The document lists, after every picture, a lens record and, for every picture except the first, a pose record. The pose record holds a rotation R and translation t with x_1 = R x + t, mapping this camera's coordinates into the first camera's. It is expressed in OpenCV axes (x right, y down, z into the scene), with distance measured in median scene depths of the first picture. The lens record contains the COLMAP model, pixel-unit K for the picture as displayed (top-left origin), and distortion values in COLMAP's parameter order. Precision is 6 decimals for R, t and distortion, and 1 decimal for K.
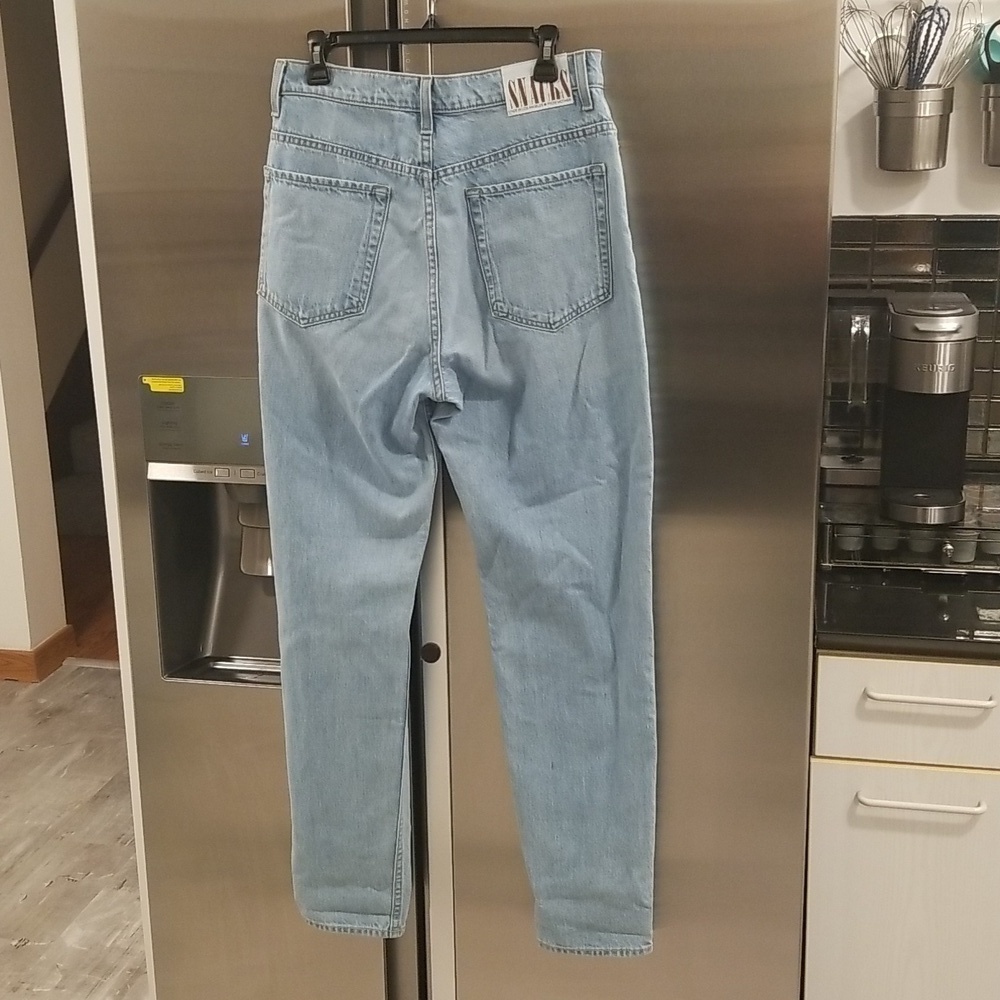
lens RADIAL K [[1380.7, 0, 500.0], [0, 1380.7, 500.0], [0, 0, 1]] dist [0.175864, -0.454510]
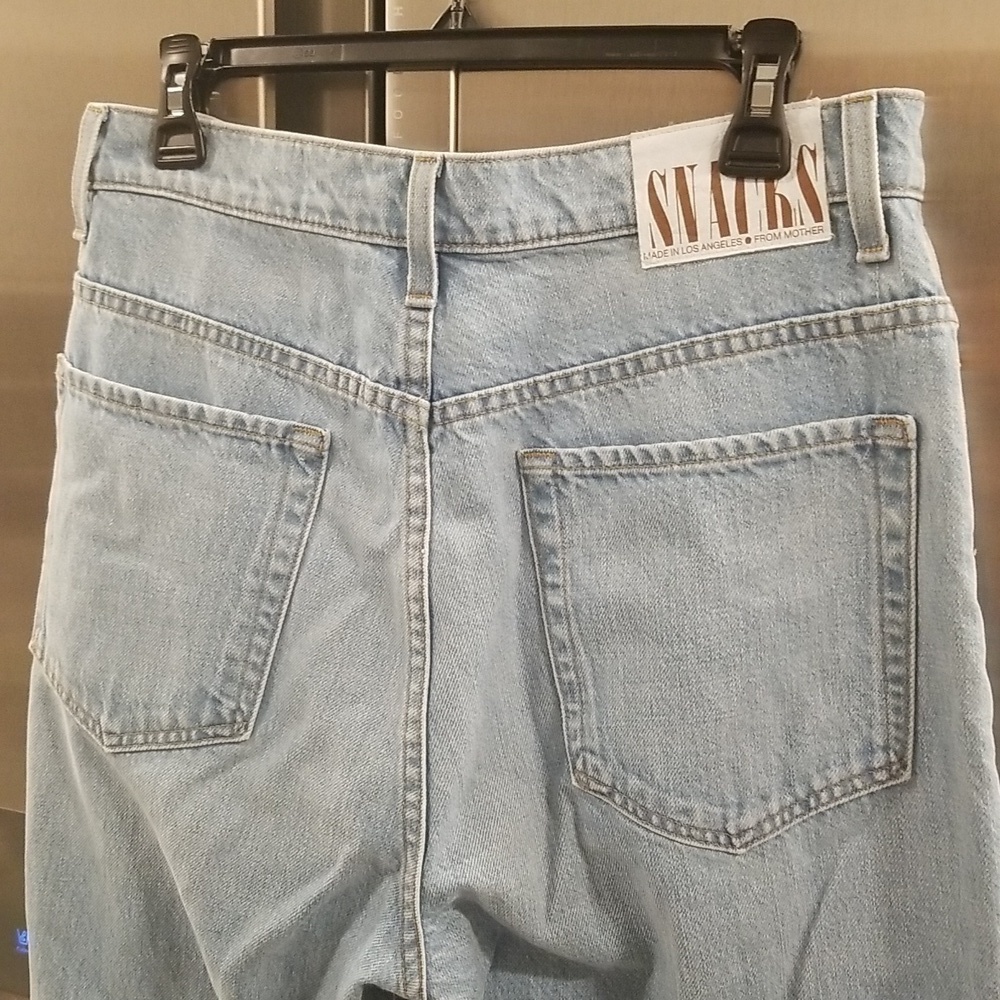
lens RADIAL K [[1380.7, 0, 500.0], [0, 1380.7, 500.0], [0, 0, 1]] dist [0.175864, -0.454510]
pose [[0.987880, 0.062049, -0.142278, 0.024025], [-0.069291, 0.996511, -0.046517, -0.192329], [0.138896, 0.055812, 0.988733, 0.630681]]
